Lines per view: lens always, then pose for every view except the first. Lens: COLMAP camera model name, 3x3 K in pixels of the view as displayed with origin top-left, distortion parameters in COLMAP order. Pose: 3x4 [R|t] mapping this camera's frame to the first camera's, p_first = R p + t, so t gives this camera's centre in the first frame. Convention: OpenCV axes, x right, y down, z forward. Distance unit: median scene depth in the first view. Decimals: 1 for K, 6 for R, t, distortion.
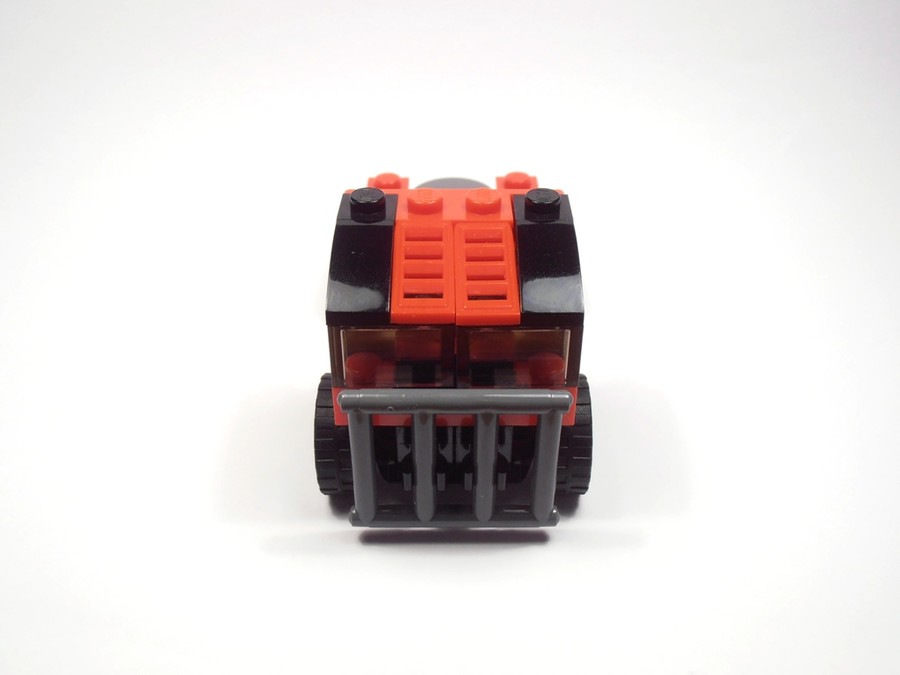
lens RADIAL K [[864.2, 0, 450.0], [0, 864.2, 337.5], [0, 0, 1]] dist [-0.136446, -0.000620]
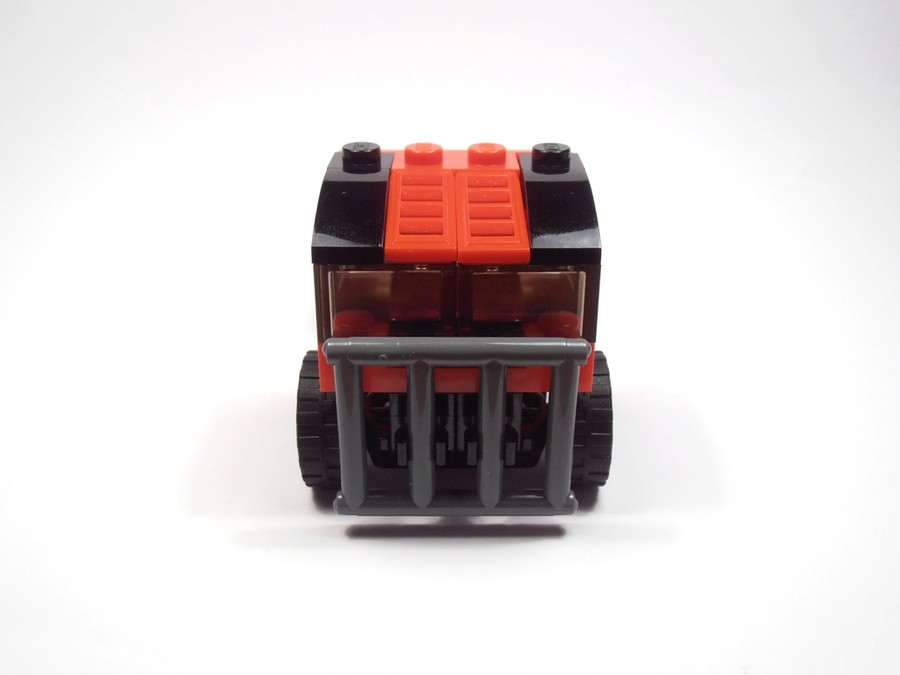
lens RADIAL K [[864.2, 0, 450.0], [0, 864.2, 337.5], [0, 0, 1]] dist [-0.136446, -0.000620]
pose [[0.999999, -0.000826, 0.001363, -0.001990], [0.001018, 0.989018, -0.147790, 0.175026], [-0.001226, 0.147791, 0.989018, 0.119591]]
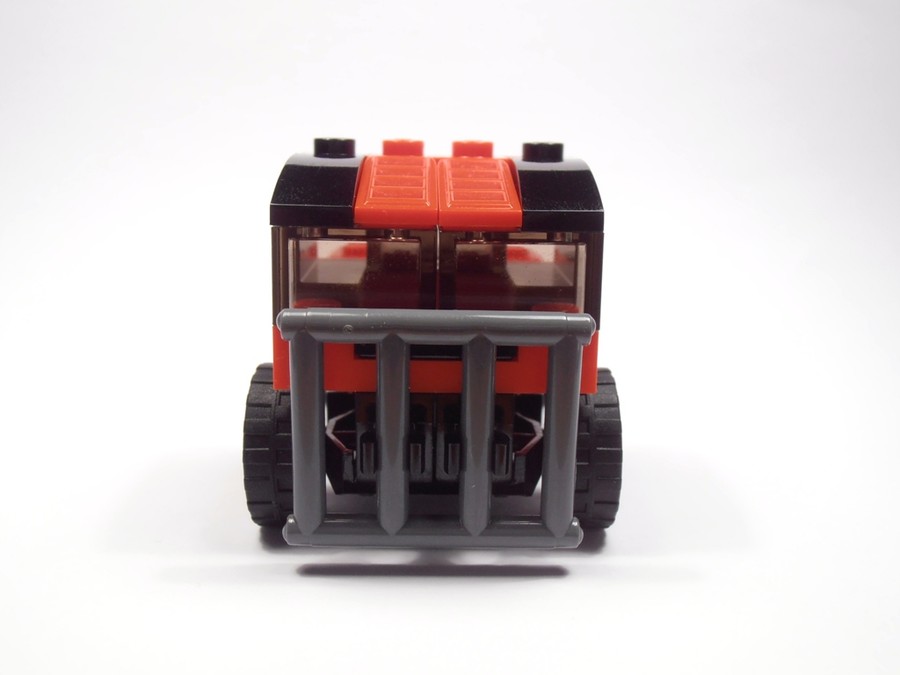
lens RADIAL K [[864.2, 0, 450.0], [0, 864.2, 337.5], [0, 0, 1]] dist [-0.136446, -0.000620]
pose [[0.999722, 0.011606, 0.020515, 0.002285], [-0.003335, 0.931261, -0.364337, 0.323916], [-0.023333, 0.364167, 0.931041, 0.291922]]
